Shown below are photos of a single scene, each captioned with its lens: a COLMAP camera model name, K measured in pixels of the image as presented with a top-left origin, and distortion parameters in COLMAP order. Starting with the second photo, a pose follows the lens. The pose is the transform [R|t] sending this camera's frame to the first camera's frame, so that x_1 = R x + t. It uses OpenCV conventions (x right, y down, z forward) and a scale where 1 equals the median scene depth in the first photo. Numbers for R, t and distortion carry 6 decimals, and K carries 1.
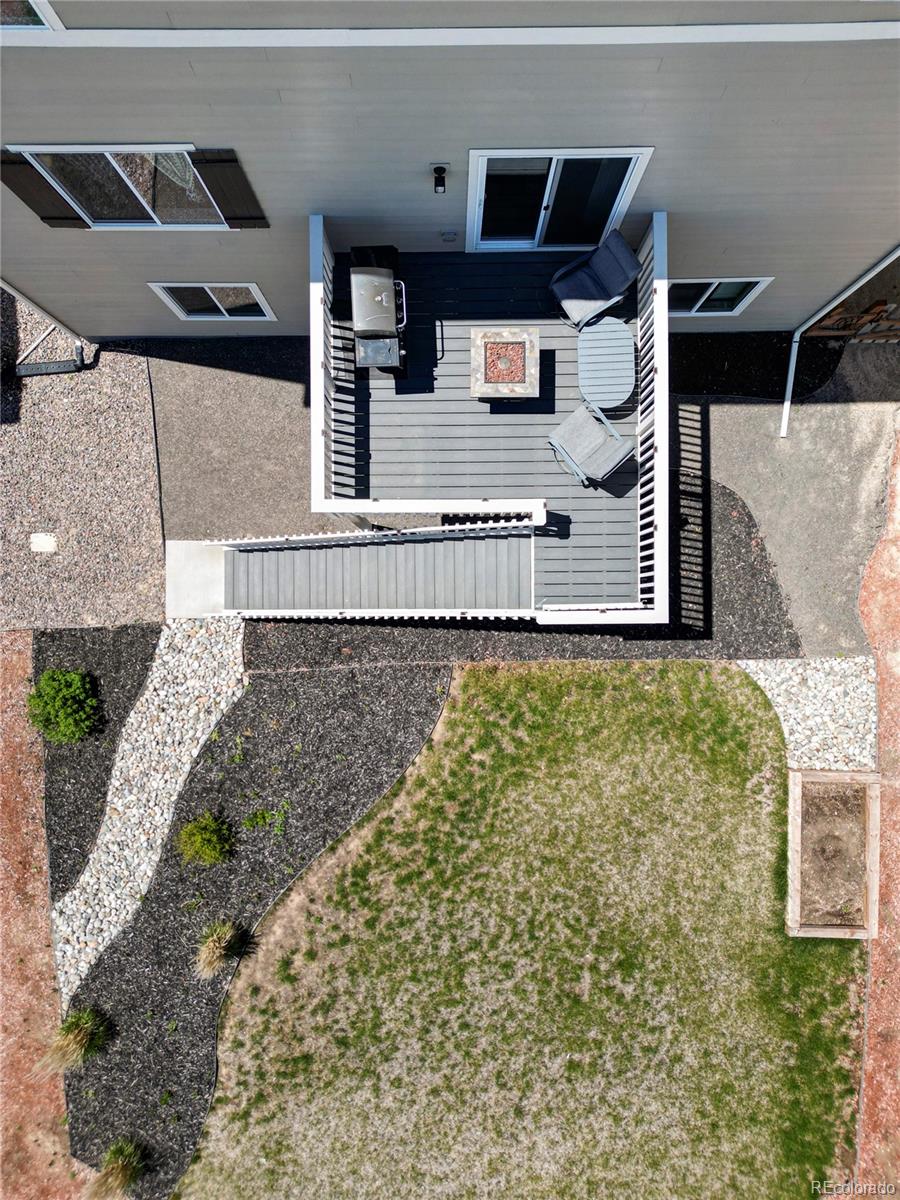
lens RADIAL K [[833.3, 0, 448.8], [0, 833.3, 593.2], [0, 0, 1]] dist [0.077084, -0.055487]
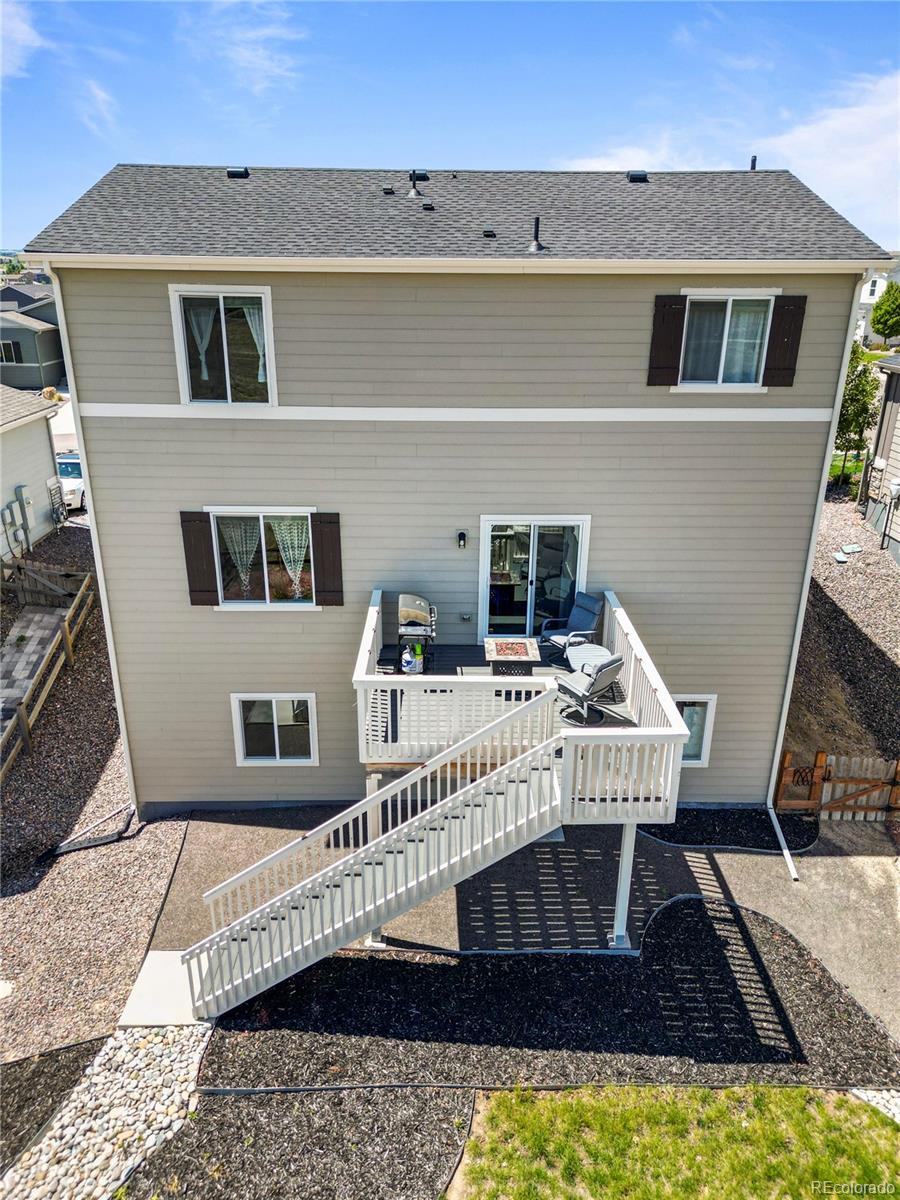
lens RADIAL K [[842.9, 0, 450.0], [0, 842.9, 600.0], [0, 0, 1]] dist [0.077174, -0.078516]
pose [[0.999956, 0.007206, 0.006026, -0.025417], [0.002834, 0.380189, -0.924904, 0.623397], [-0.008955, 0.924881, 0.380152, 0.303086]]
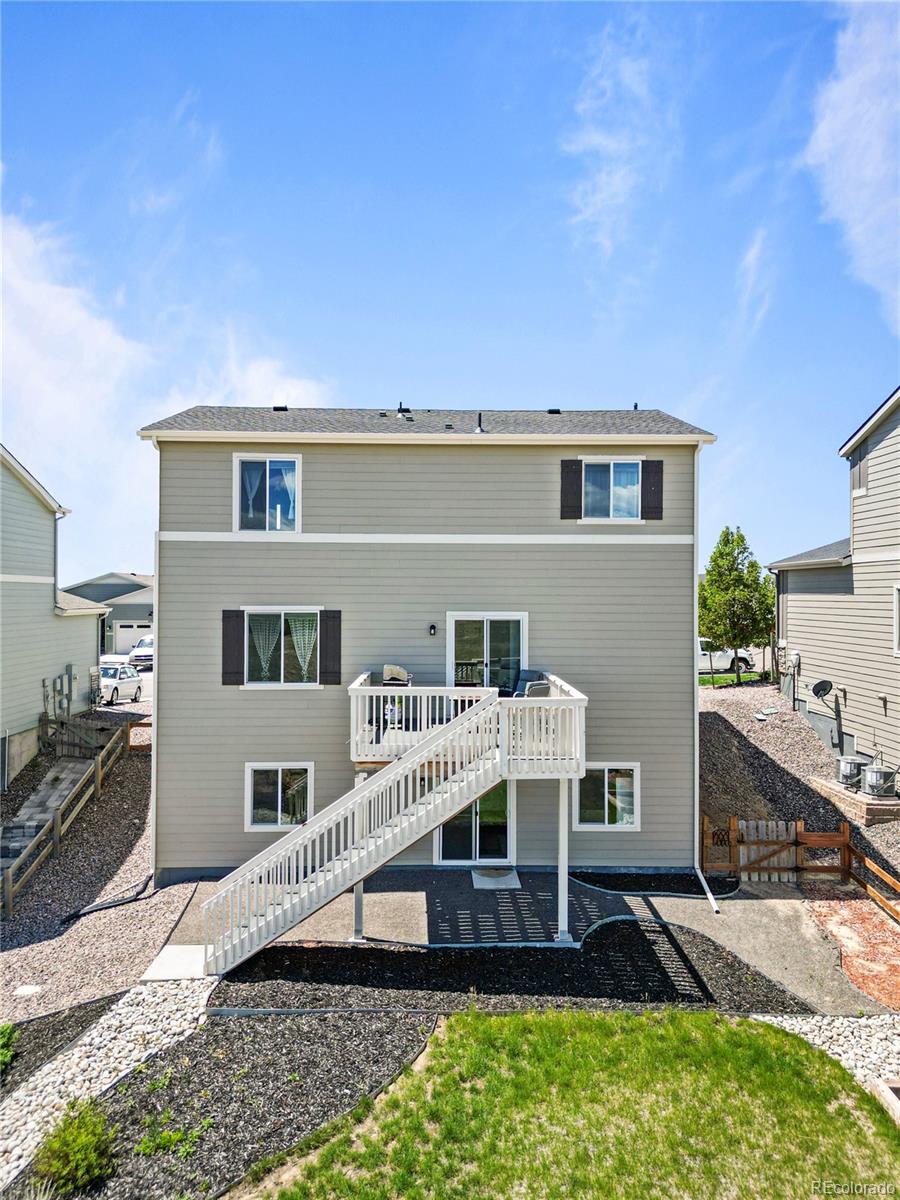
lens RADIAL K [[852.7, 0, 451.5], [0, 852.7, 593.7], [0, 0, 1]] dist [0.073492, -0.065572]
pose [[0.999897, 0.005107, 0.013442, 0.004735], [0.013378, 0.012292, -0.999835, 1.001172], [-0.005272, 0.999911, 0.012222, 0.534618]]
